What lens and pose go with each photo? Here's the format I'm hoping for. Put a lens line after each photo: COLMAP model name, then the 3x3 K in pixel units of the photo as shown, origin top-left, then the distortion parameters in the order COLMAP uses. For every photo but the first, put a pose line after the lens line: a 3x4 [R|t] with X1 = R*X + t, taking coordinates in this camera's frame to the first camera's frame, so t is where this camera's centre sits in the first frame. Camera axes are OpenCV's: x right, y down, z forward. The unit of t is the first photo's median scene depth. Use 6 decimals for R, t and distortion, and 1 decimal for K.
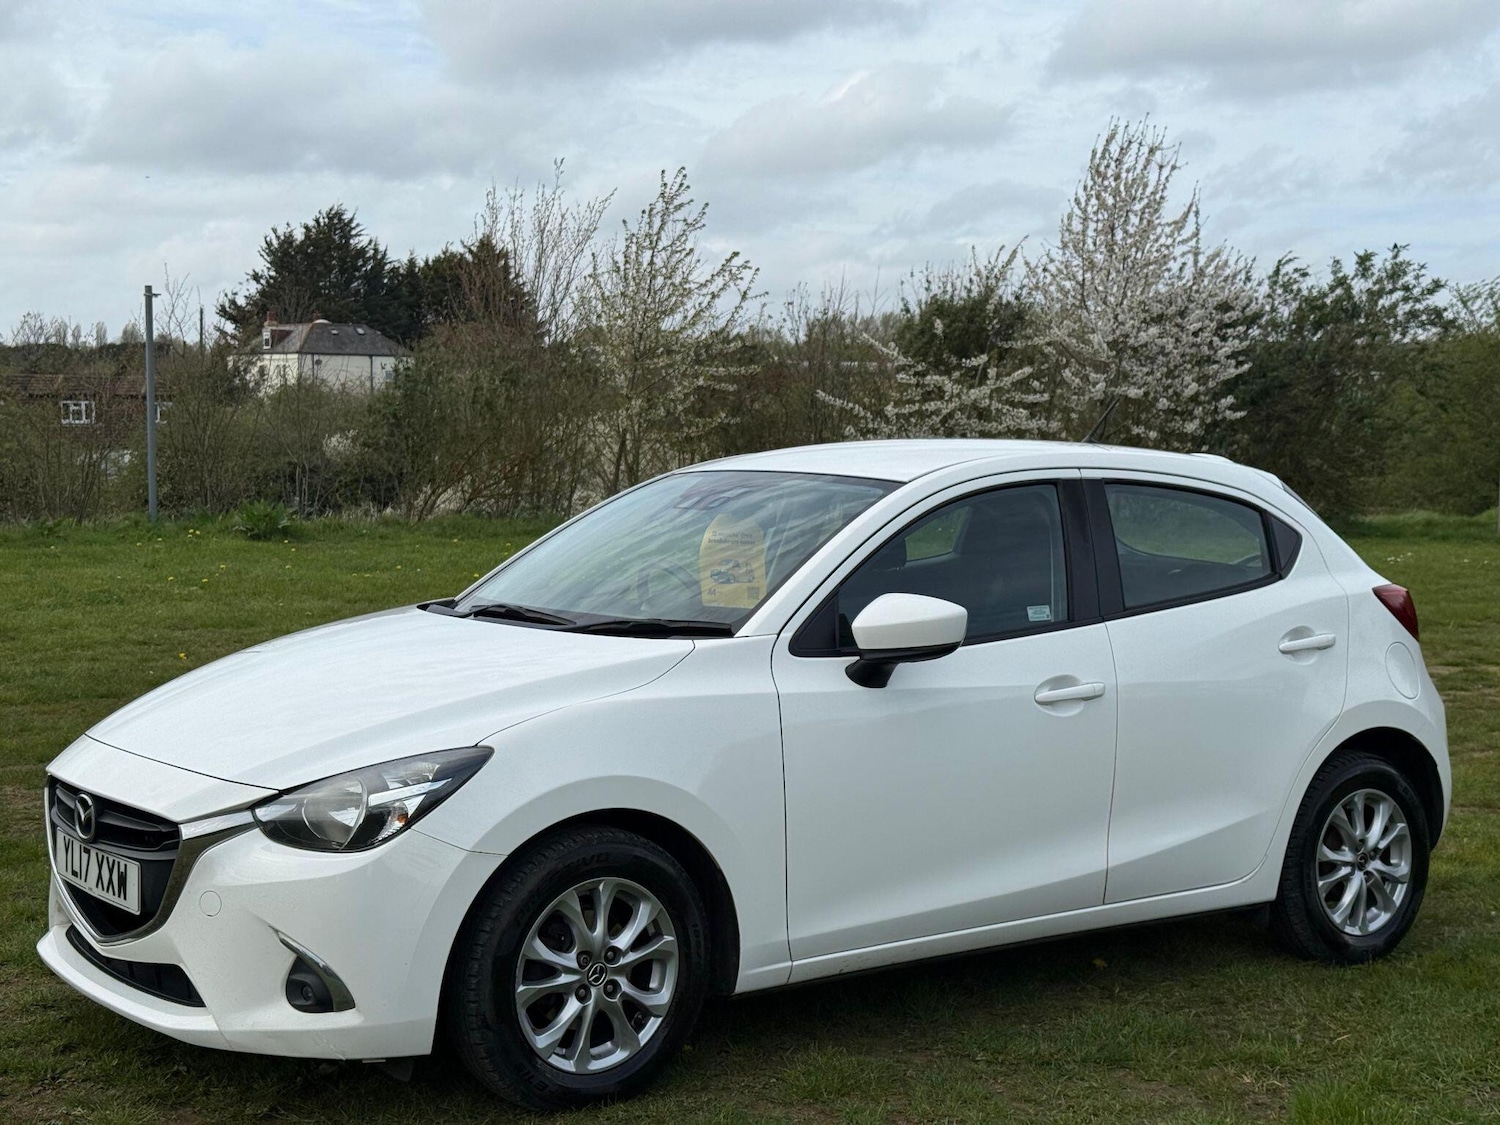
lens RADIAL K [[2079.1, 0, 745.2], [0, 2079.1, 567.5], [0, 0, 1]] dist [0.126010, 0.000000]
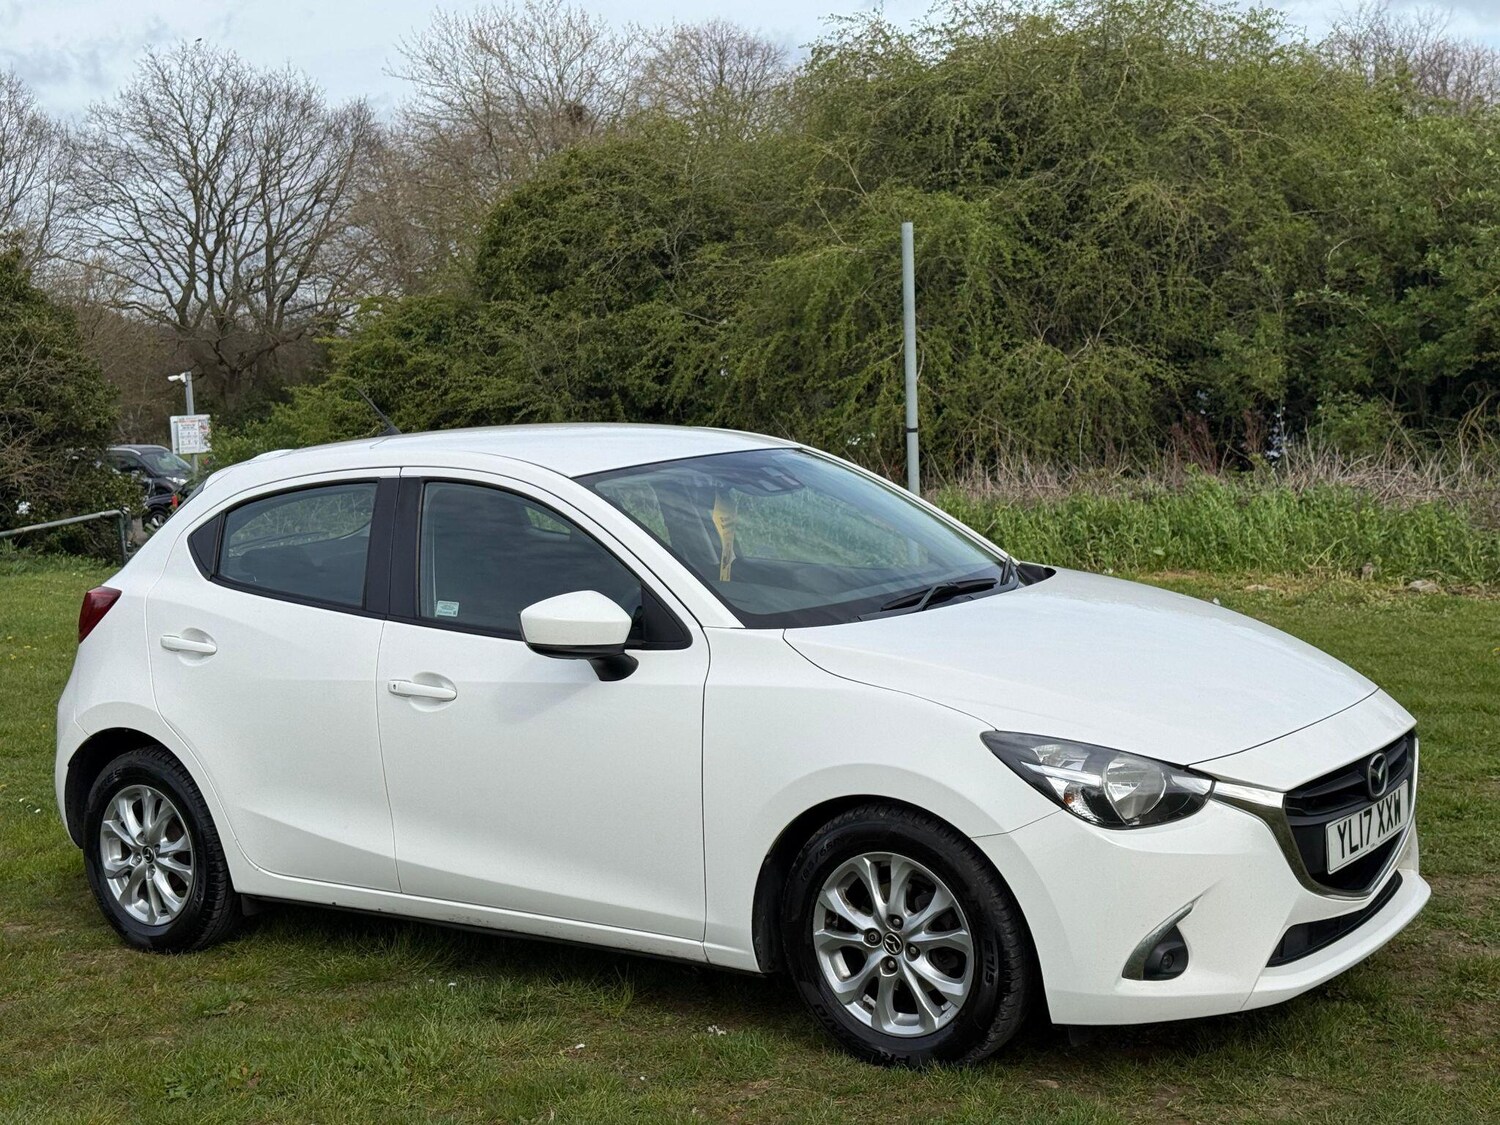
lens RADIAL K [[2079.1, 0, 749.0], [0, 2079.1, 571.4], [0, 0, 1]] dist [0.126010, 0.000000]
pose [[-0.309557, -0.090165, 0.946596, -1.013310], [0.105389, 0.986108, 0.128393, -0.124436], [-0.945022, 0.139506, -0.295754, 1.351824]]
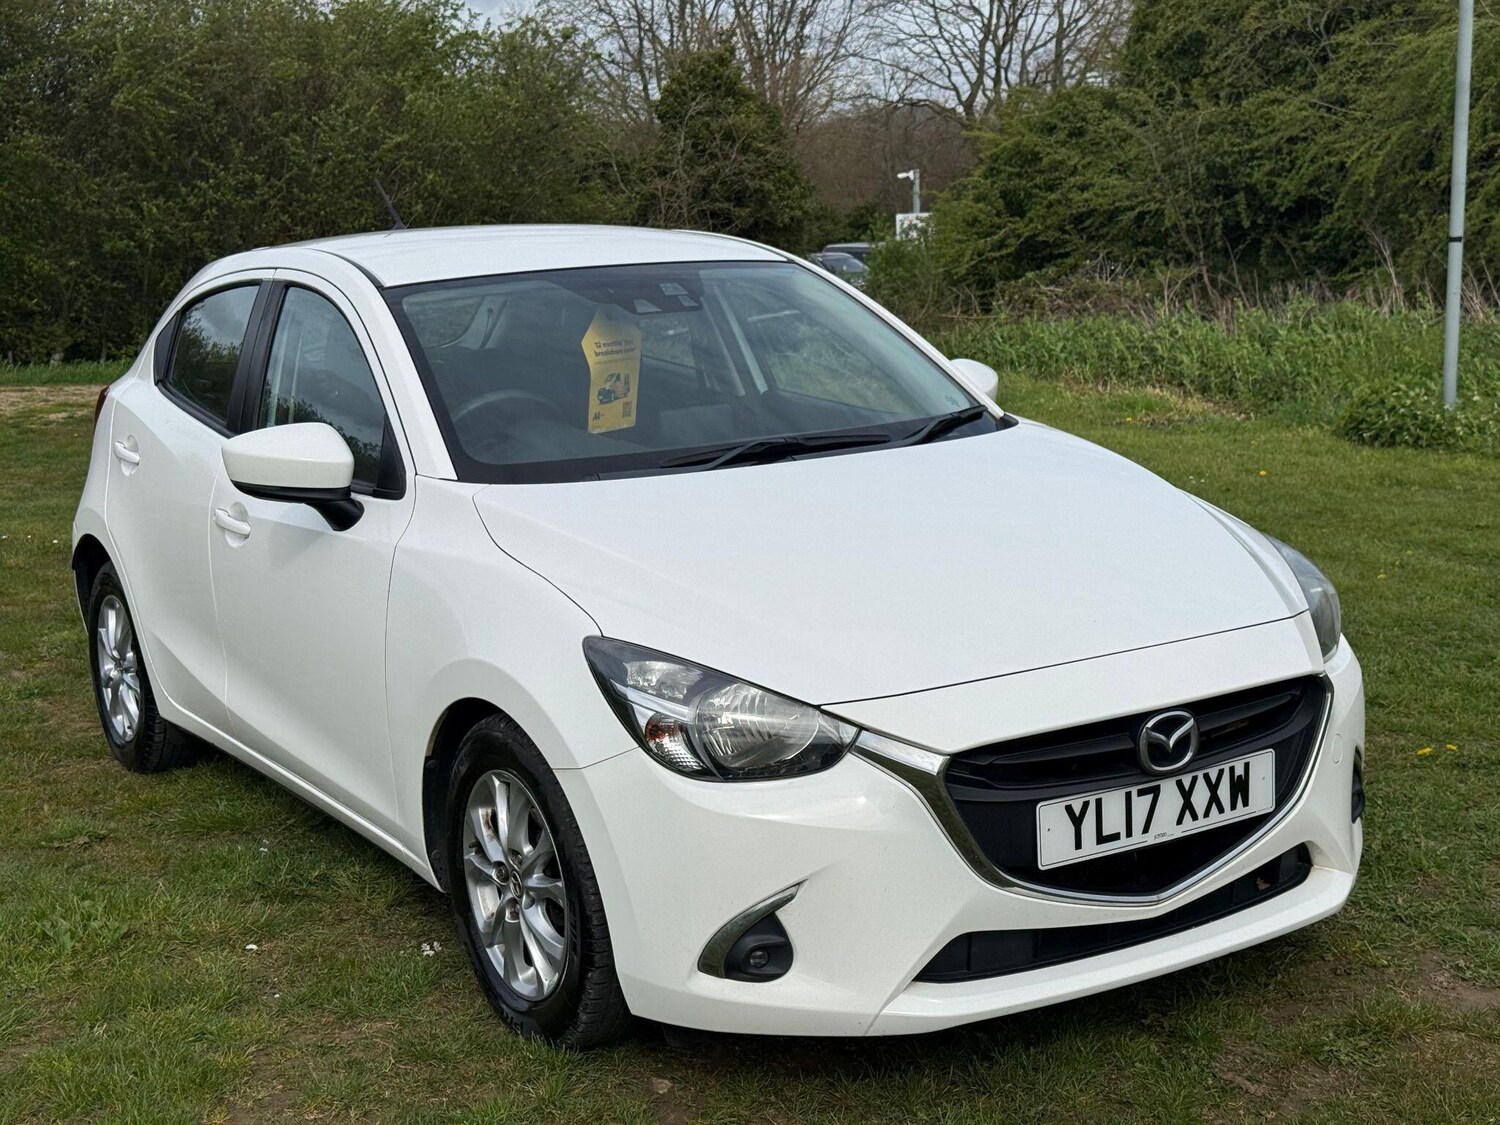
lens RADIAL K [[2079.1, 0, 759.1], [0, 2079.1, 570.7], [0, 0, 1]] dist [0.126010, 0.000000]
pose [[0.075271, -0.188381, 0.979207, -0.884679], [0.099287, 0.978529, 0.180618, -0.075546], [-0.992208, 0.083628, 0.092358, 0.913451]]
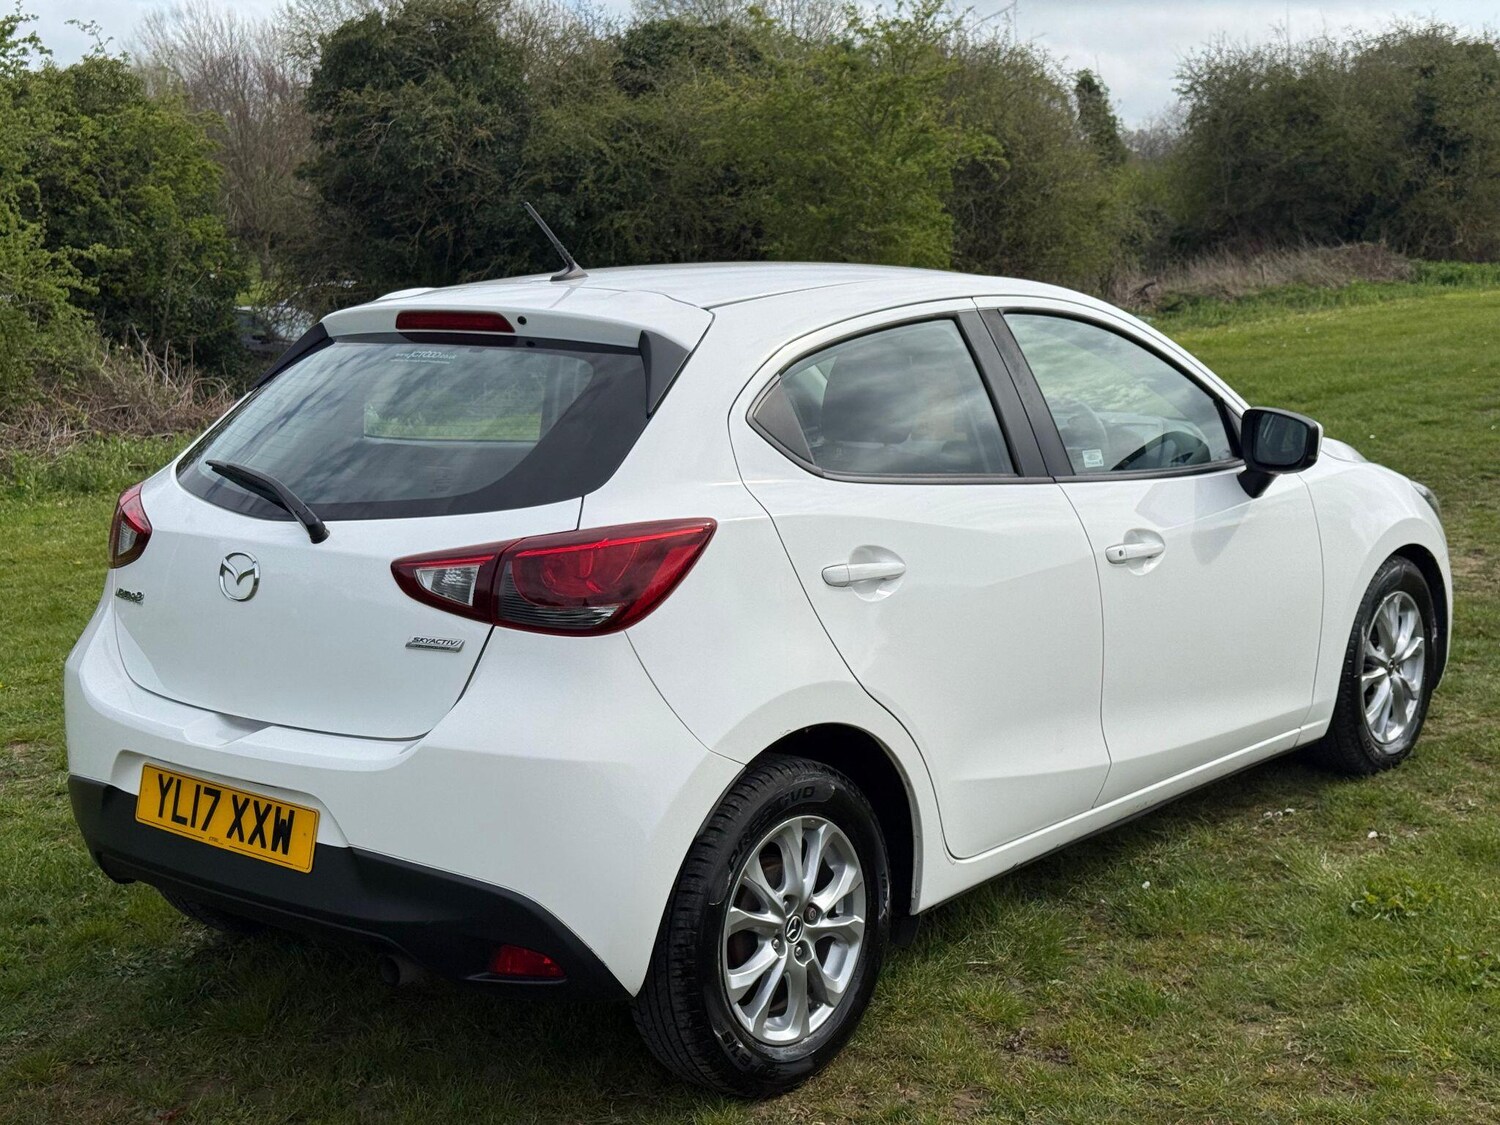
lens RADIAL K [[2079.1, 0, 749.4], [0, 2079.1, 562.2], [0, 0, 1]] dist [0.126010, 0.000000]
pose [[-0.972451, 0.047565, -0.228203, 0.317861], [-0.000772, 0.978298, 0.207203, -0.128157], [0.233106, 0.201671, -0.951310, 1.983564]]
